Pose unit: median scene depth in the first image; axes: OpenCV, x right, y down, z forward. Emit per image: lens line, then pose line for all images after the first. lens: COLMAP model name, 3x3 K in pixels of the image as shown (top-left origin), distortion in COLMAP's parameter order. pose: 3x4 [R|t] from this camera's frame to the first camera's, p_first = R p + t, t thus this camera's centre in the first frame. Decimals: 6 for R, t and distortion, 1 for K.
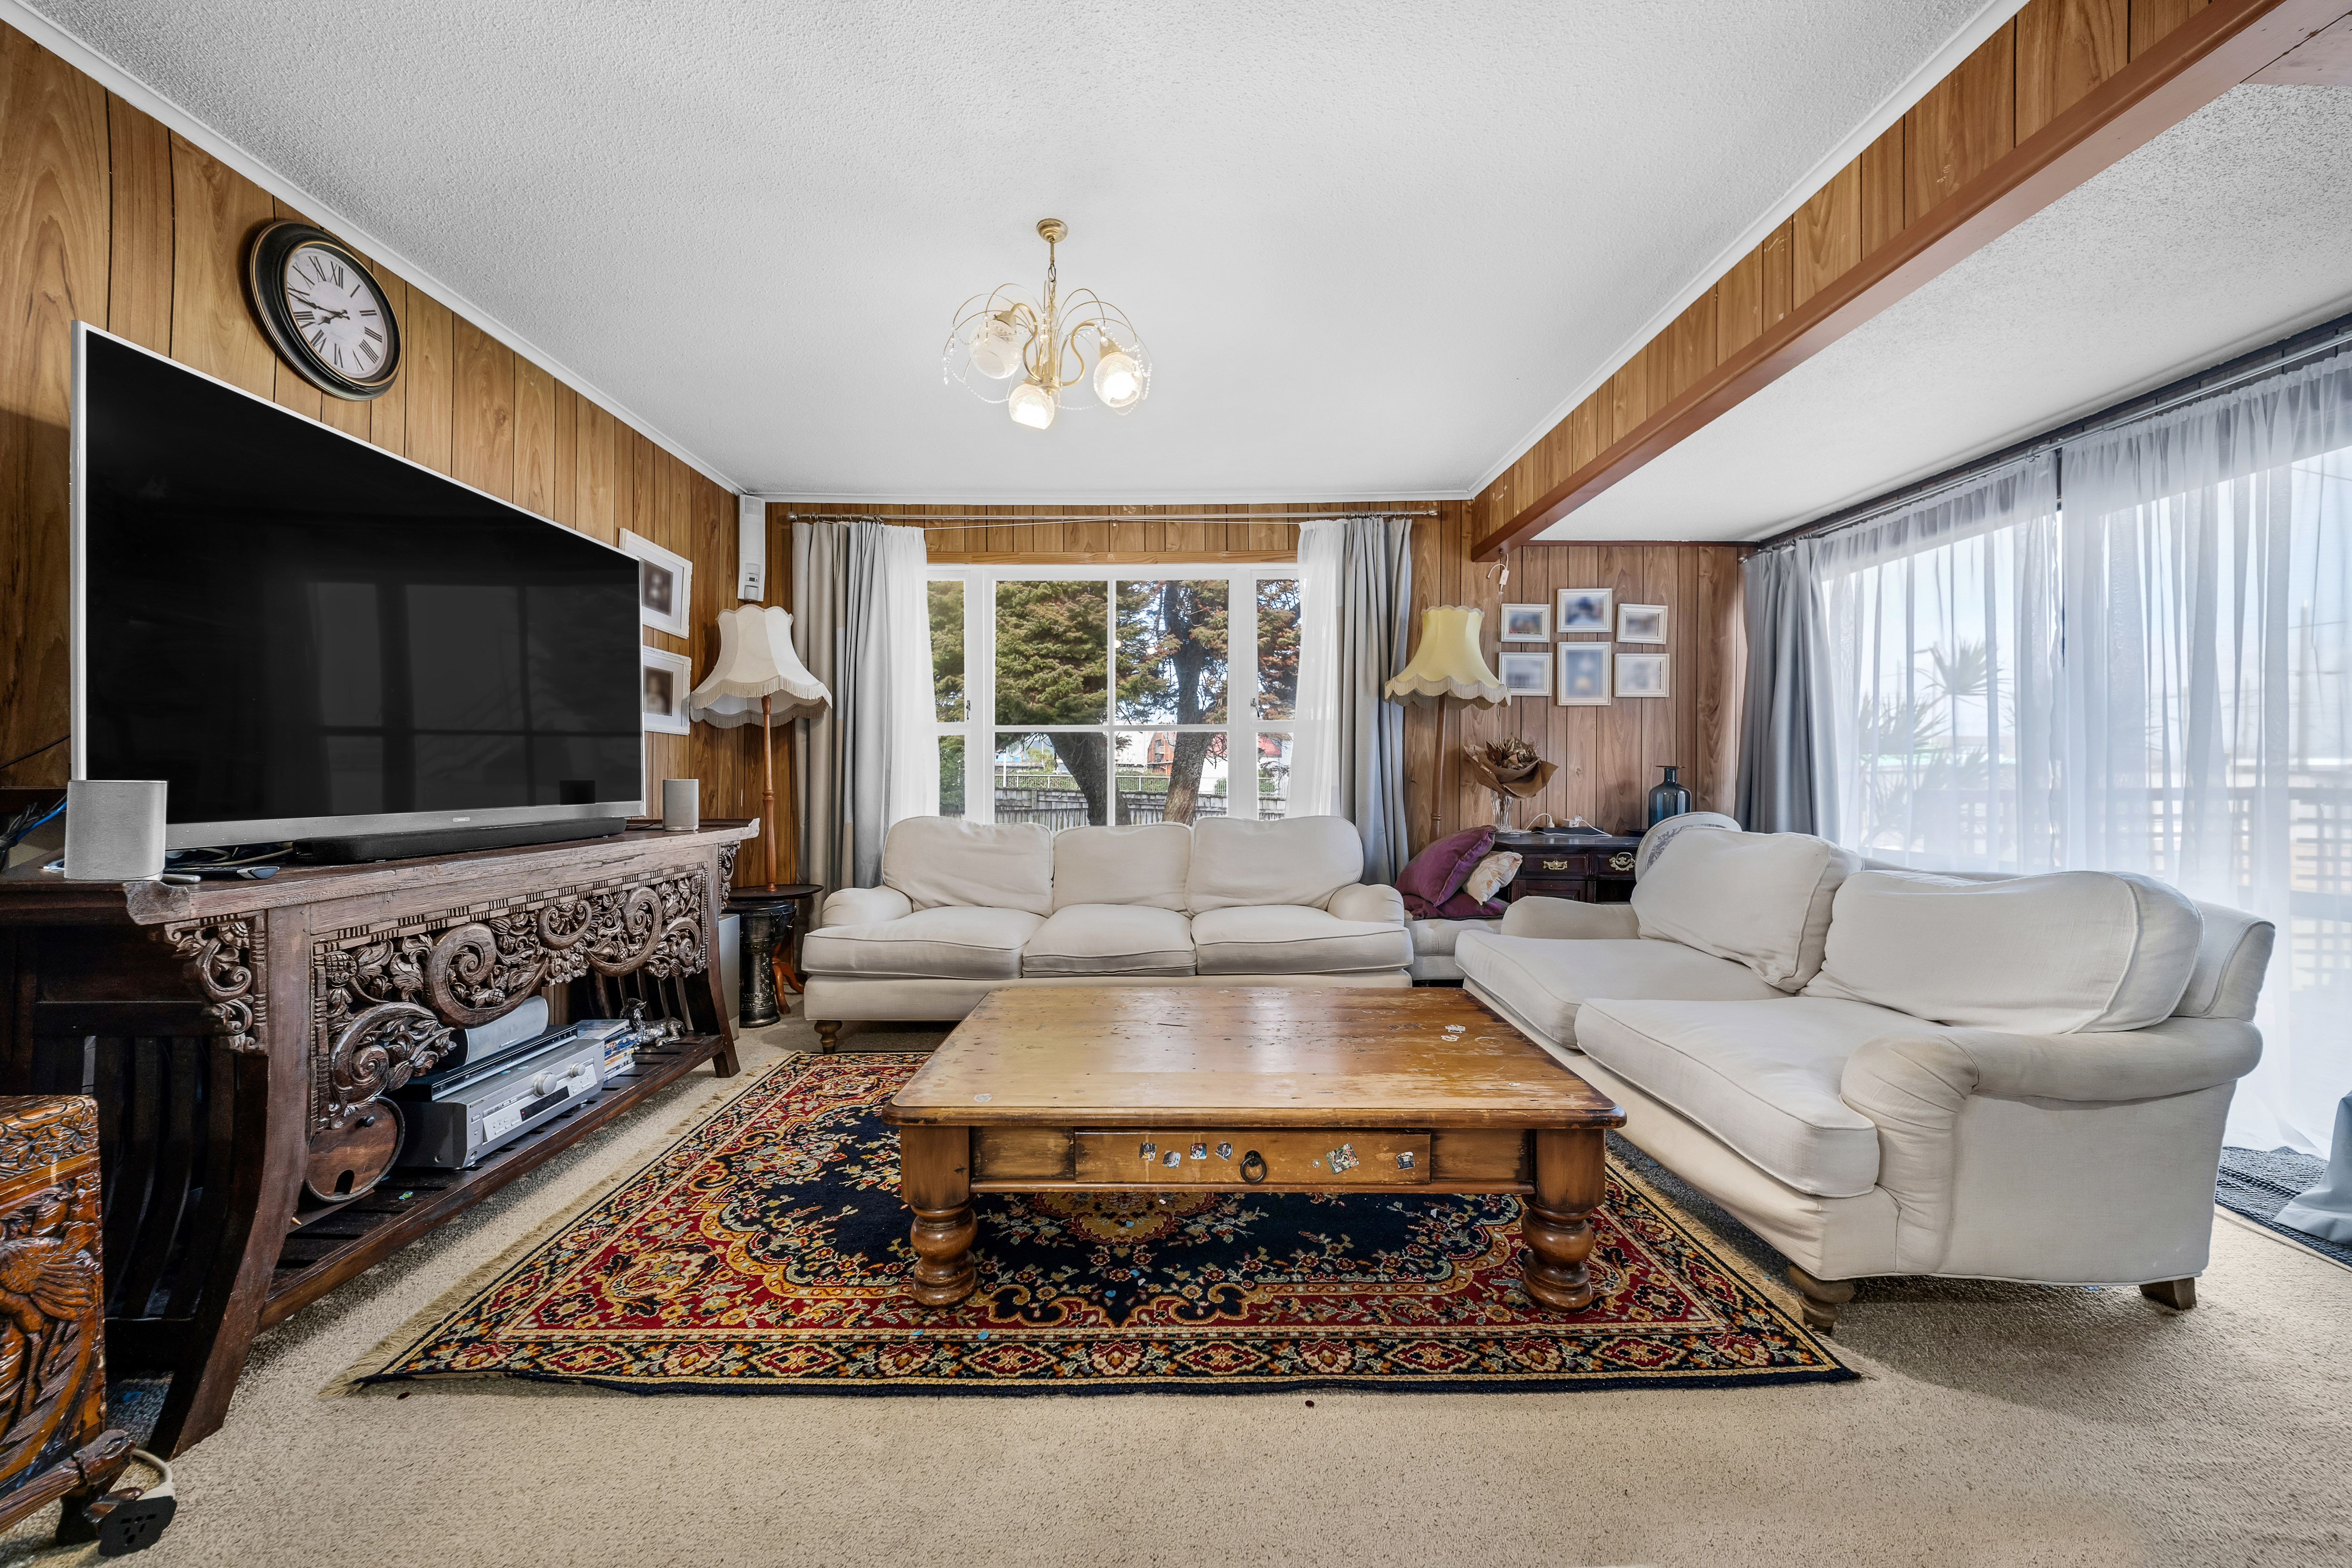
lens RADIAL K [[818.1, 0, 1175.2], [0, 818.1, 777.5], [0, 0, 1]] dist [-0.000131, -0.002489]
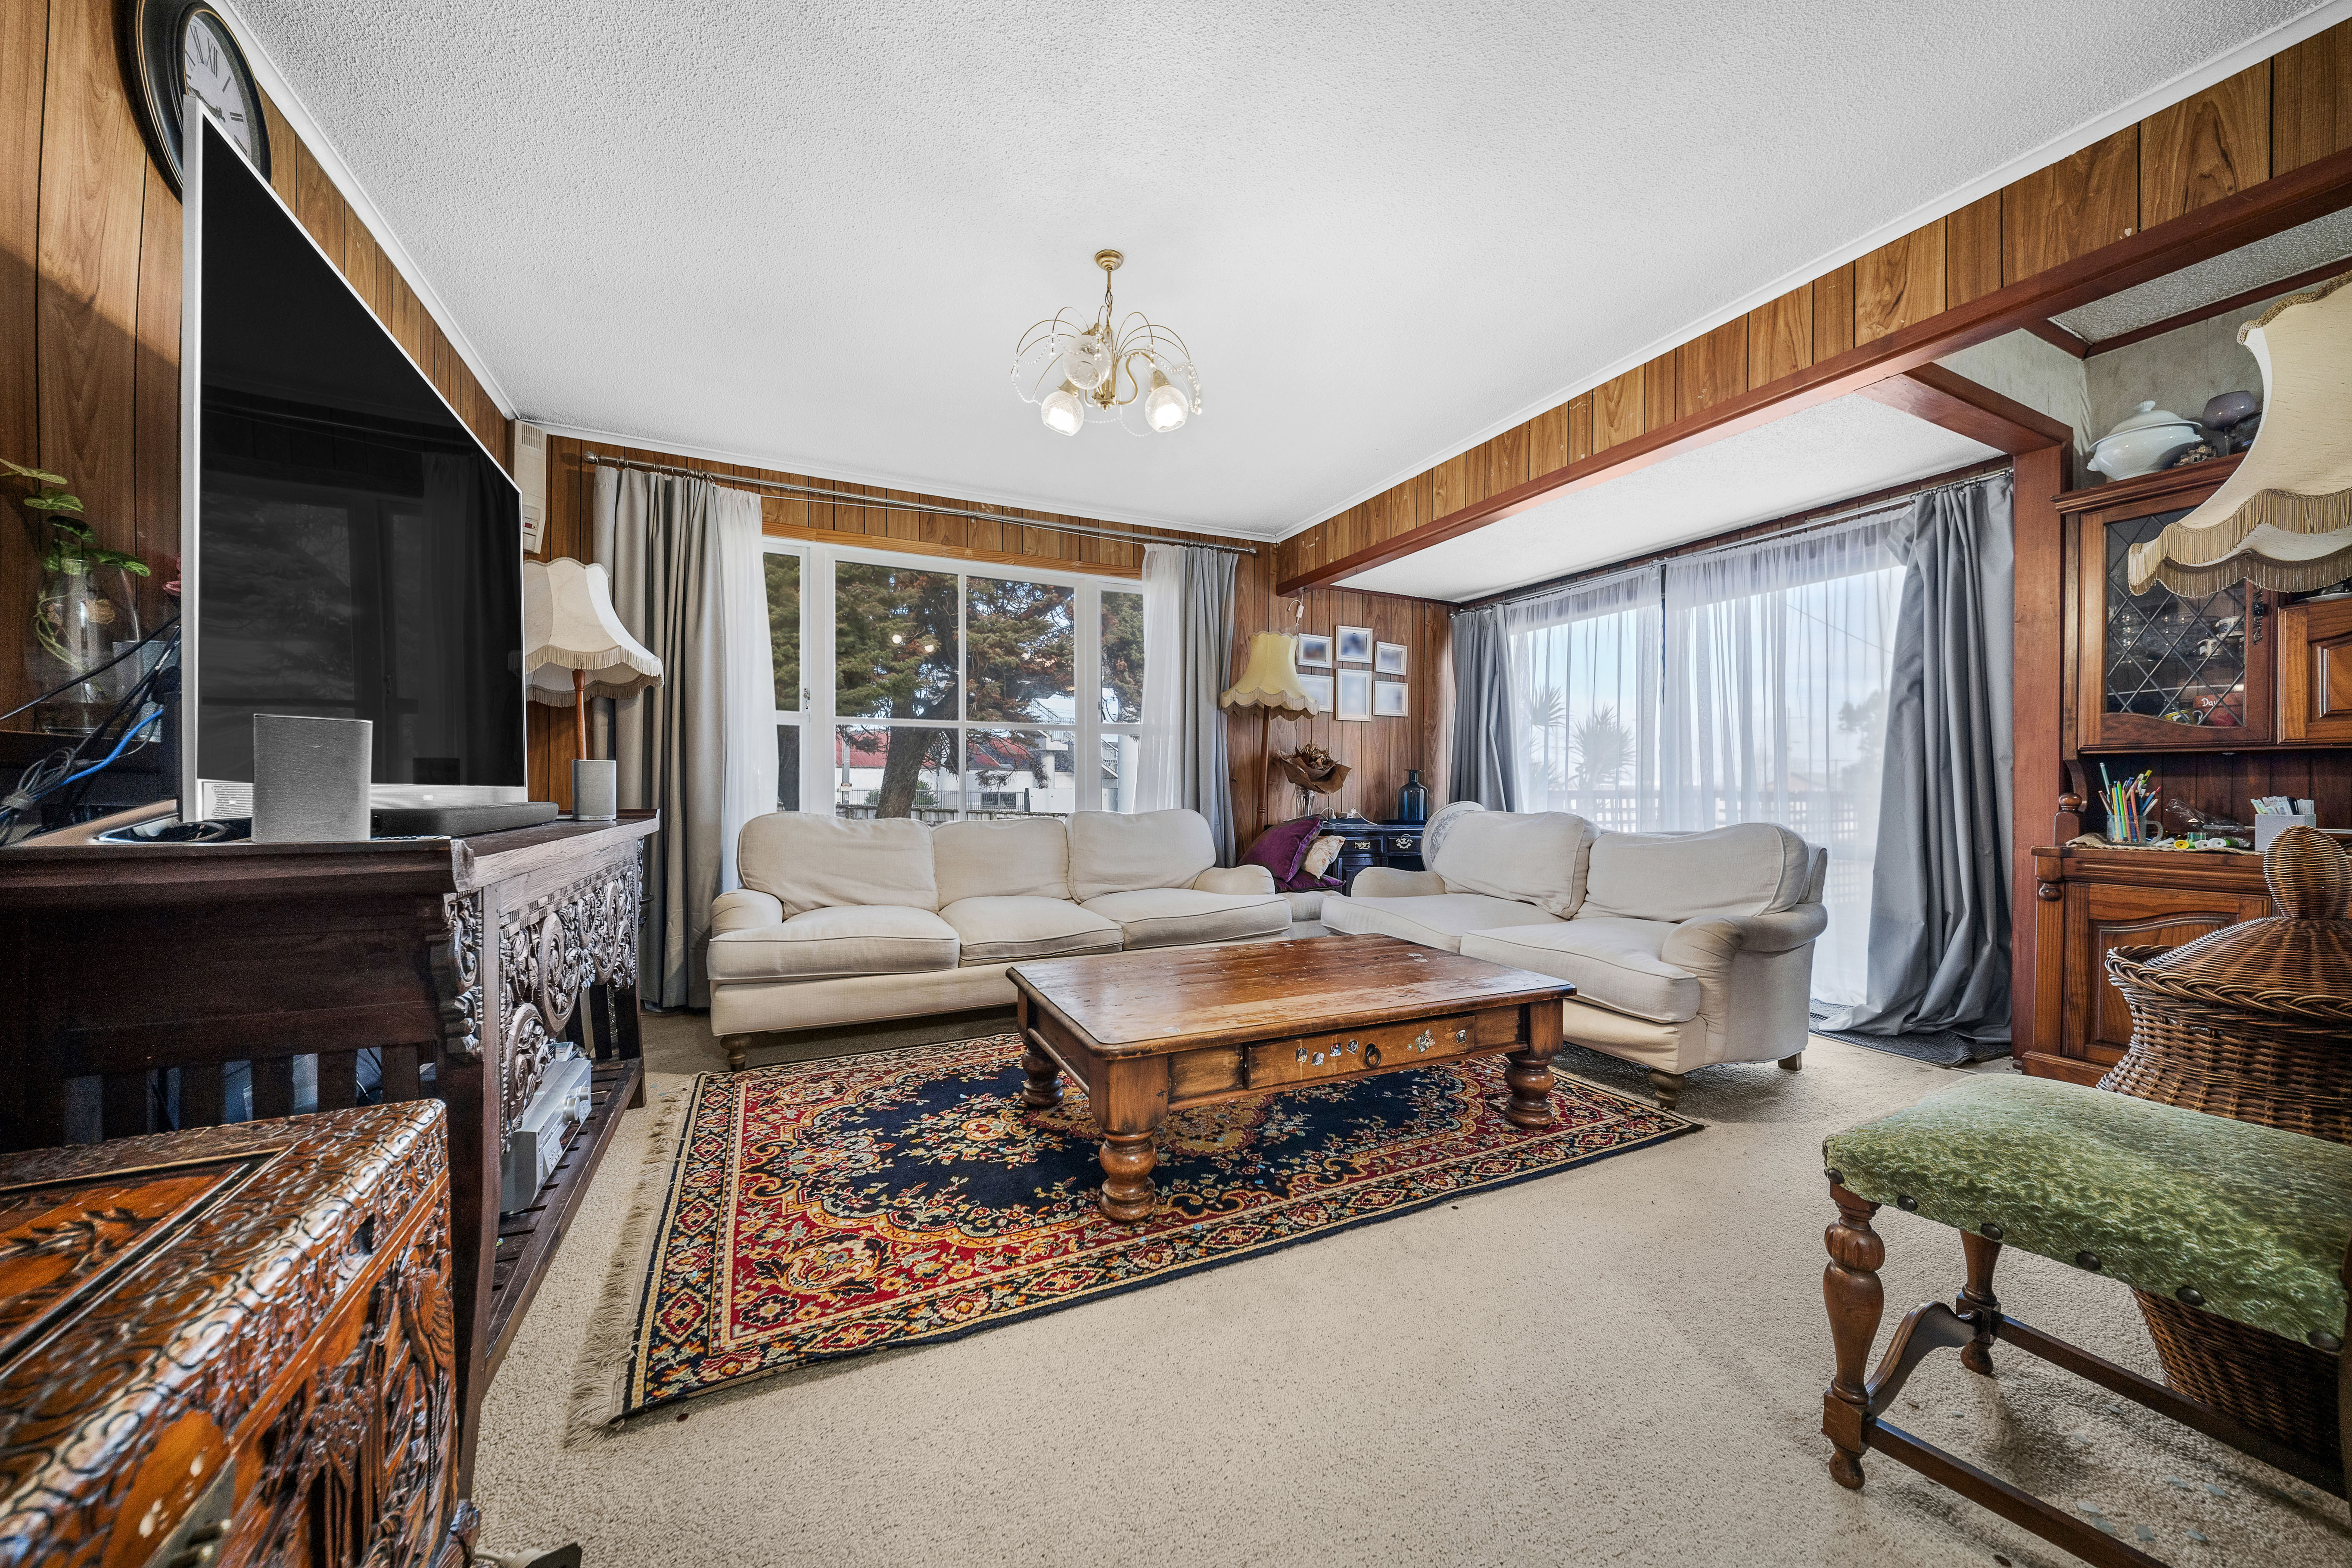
lens RADIAL K [[823.3, 0, 1173.6], [0, 823.3, 792.9], [0, 0, 1]] dist [0.009642, -0.005688]
pose [[0.905535, 0.003035, 0.424260, -0.477417], [-0.003432, 0.999994, 0.000170, 0.038425], [-0.424257, -0.001610, 0.905540, -0.031856]]
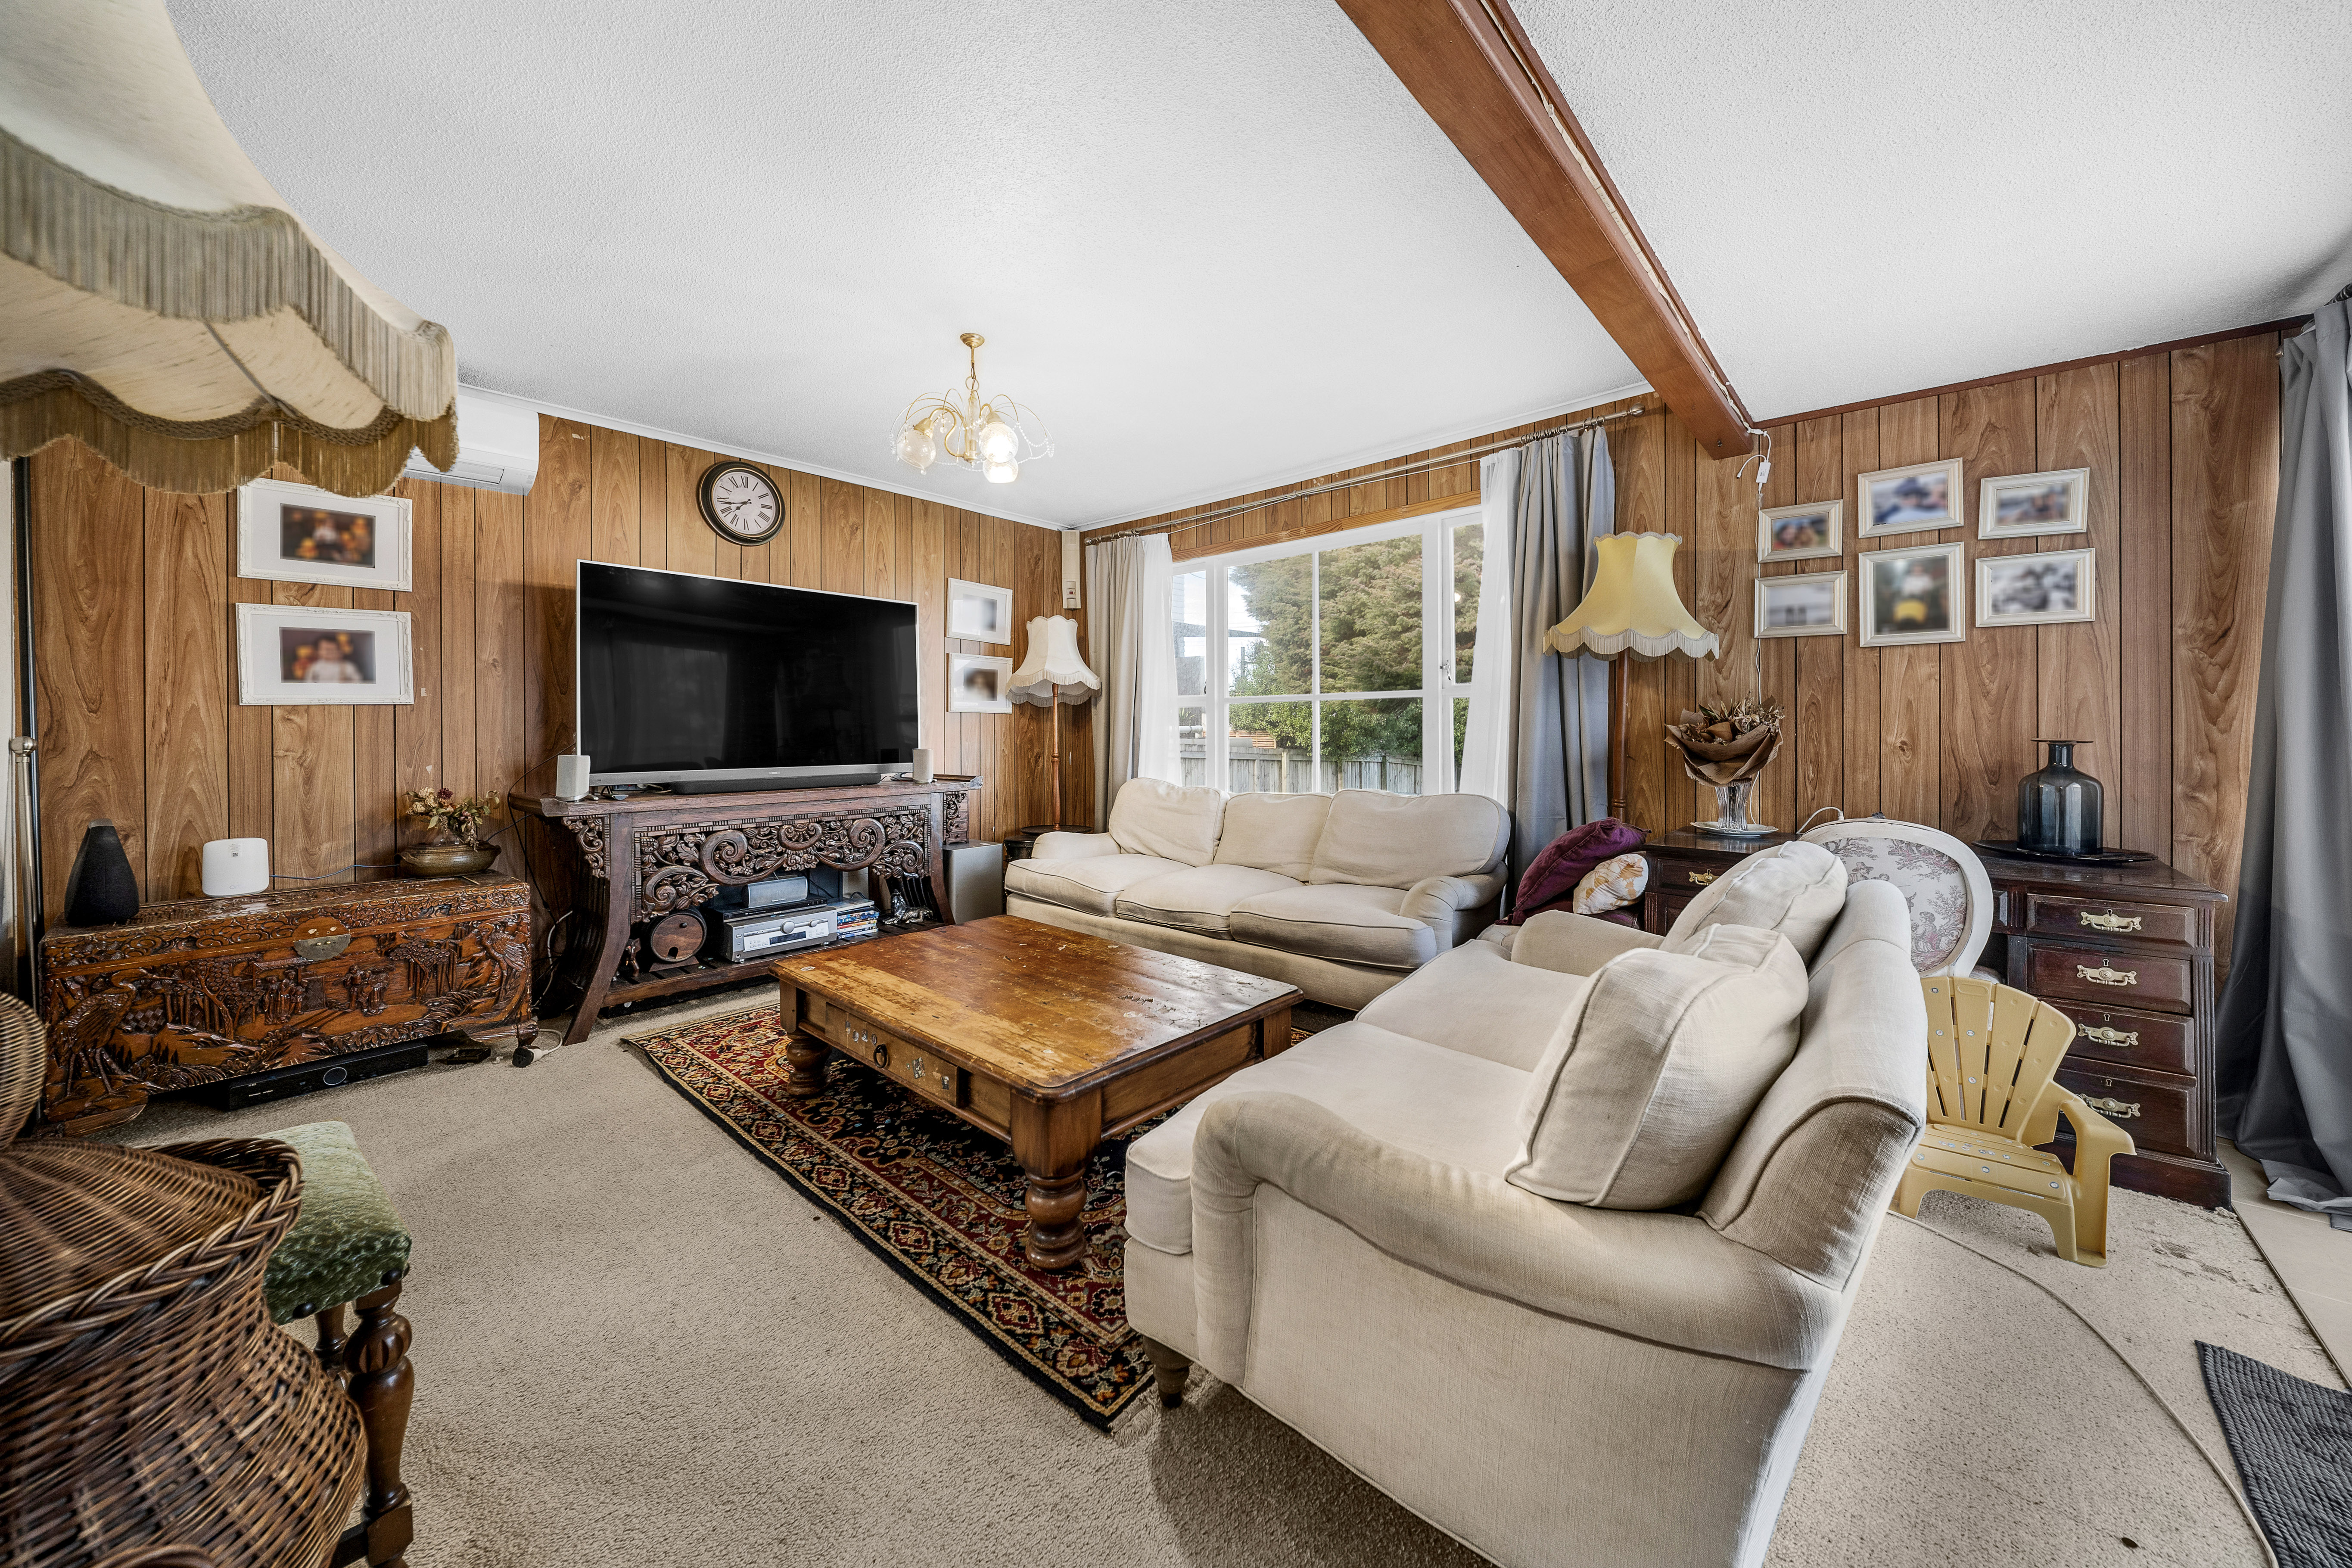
lens RADIAL K [[841.9, 0, 1183.9], [0, 841.9, 727.8], [0, 0, 1]] dist [0.012520, -0.010452]
pose [[0.742533, -0.001952, -0.669807, 0.889393], [0.001573, 0.999998, -0.001170, -0.037532], [0.669808, -0.000185, 0.742534, 0.194887]]
